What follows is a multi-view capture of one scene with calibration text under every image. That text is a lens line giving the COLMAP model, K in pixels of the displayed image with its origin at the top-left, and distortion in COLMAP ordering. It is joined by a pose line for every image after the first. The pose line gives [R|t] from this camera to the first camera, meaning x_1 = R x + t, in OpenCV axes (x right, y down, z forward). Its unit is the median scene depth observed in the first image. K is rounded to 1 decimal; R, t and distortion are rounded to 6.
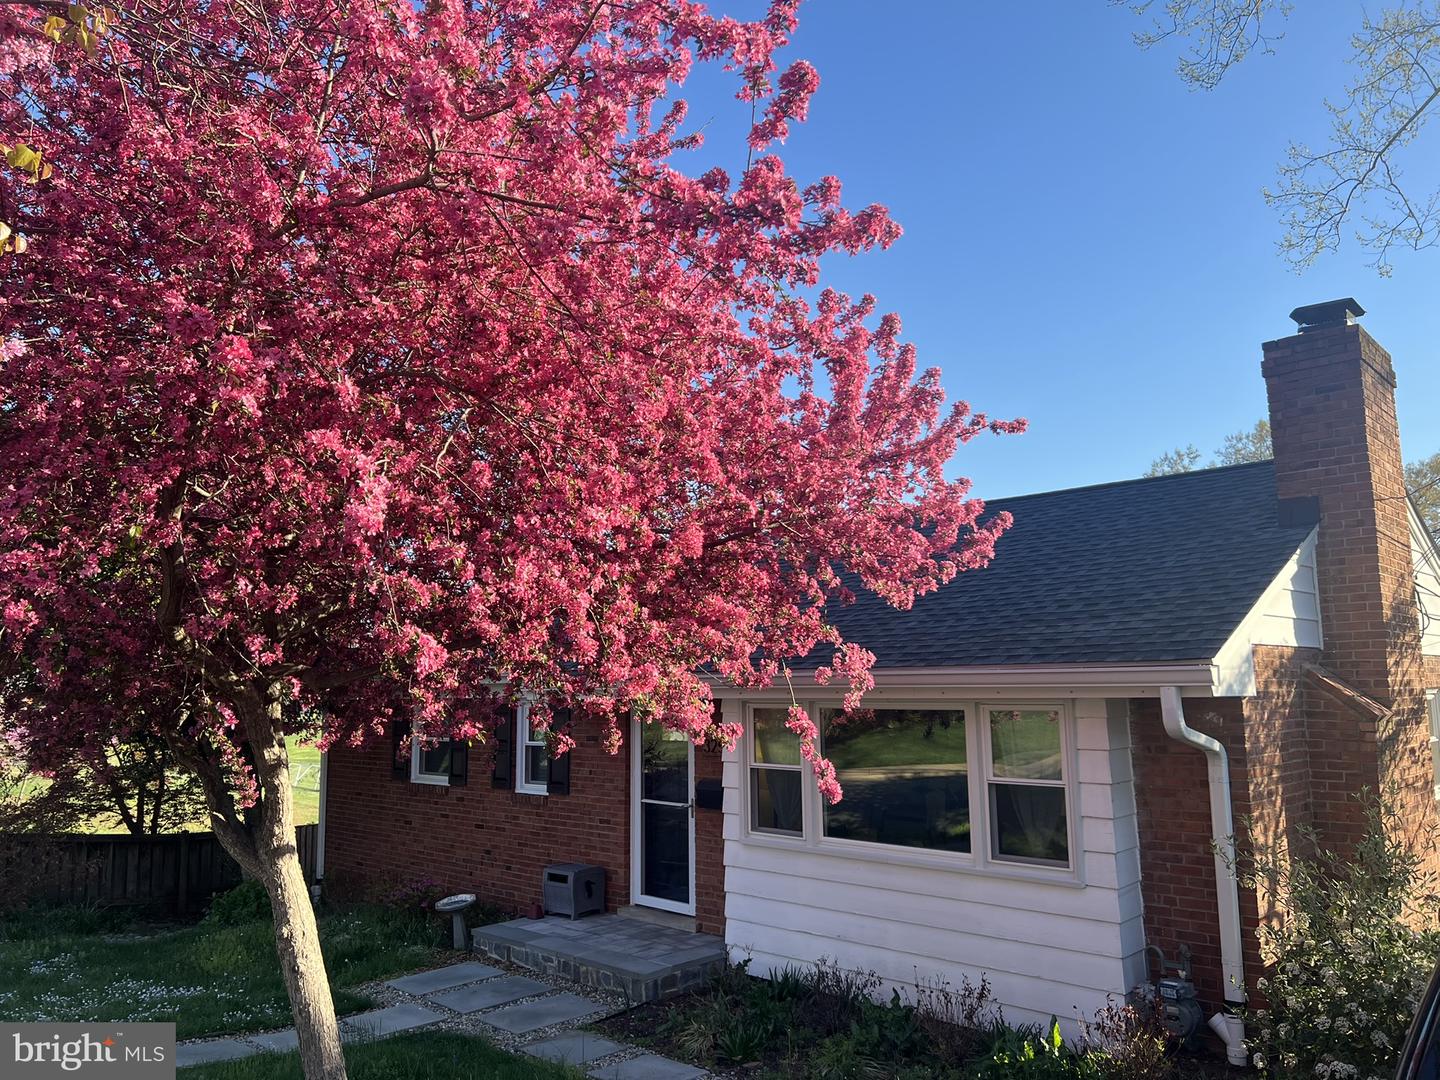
lens RADIAL K [[965.2, 0, 720.0], [0, 965.2, 540.0], [0, 0, 1]] dist [-0.025206, 0.000388]
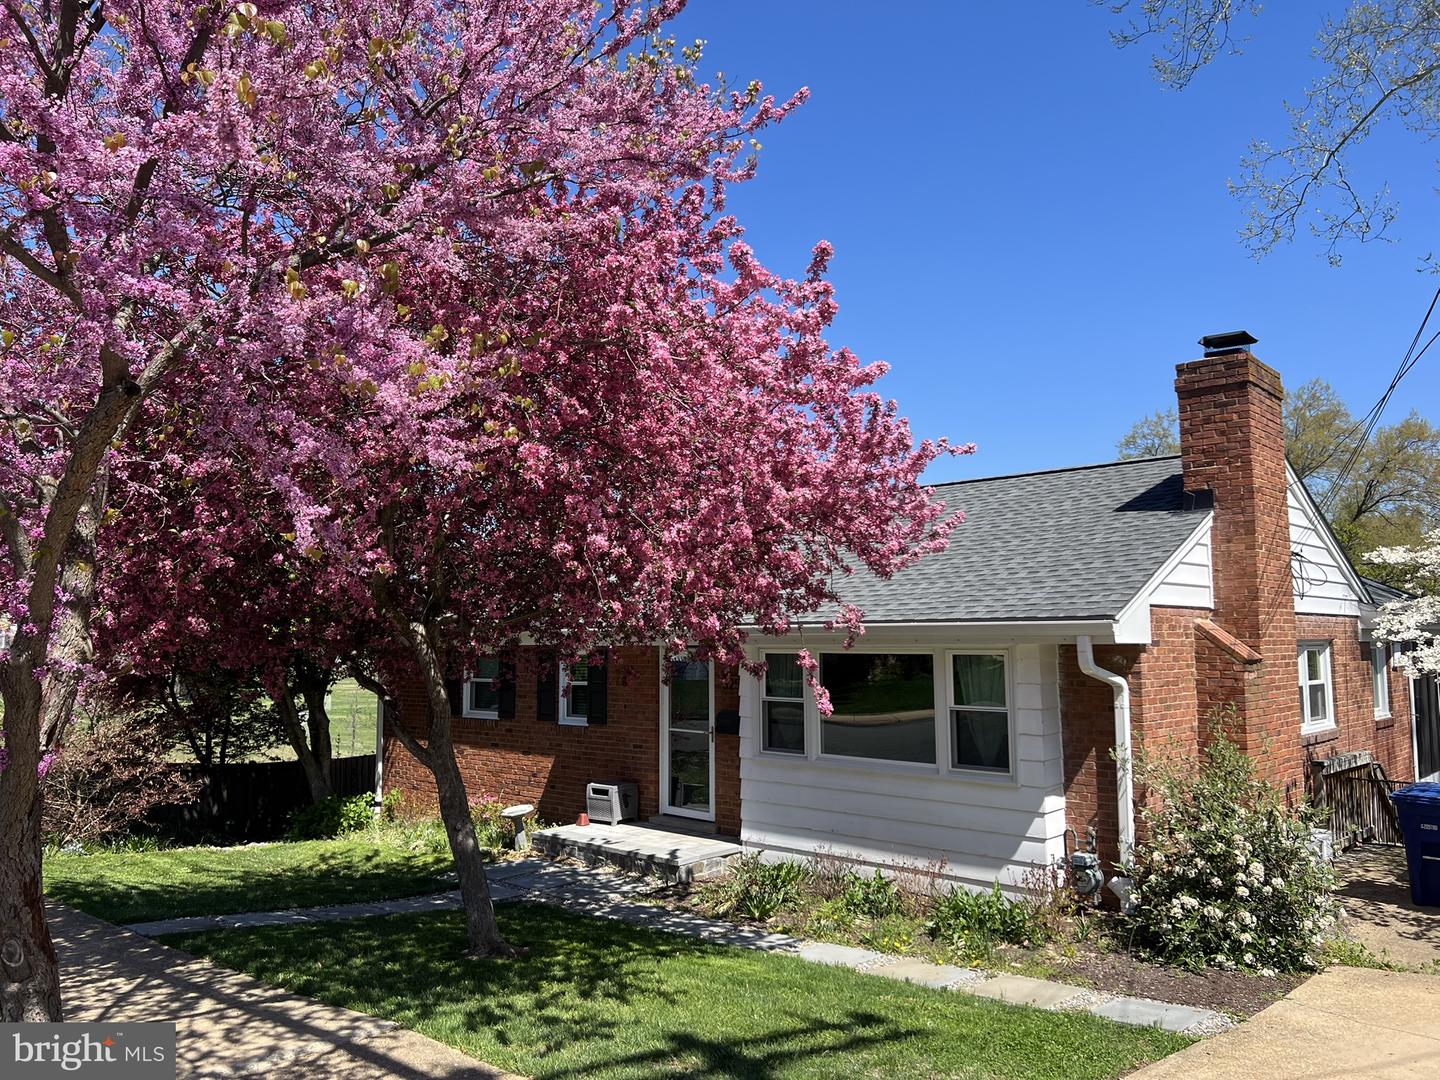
lens RADIAL K [[965.2, 0, 720.0], [0, 965.2, 540.0], [0, 0, 1]] dist [-0.025206, 0.000388]
pose [[0.999839, 0.007195, 0.016462, -0.048817], [-0.007949, 0.998899, 0.046244, -0.029729], [-0.016111, -0.046367, 0.998795, -0.252167]]
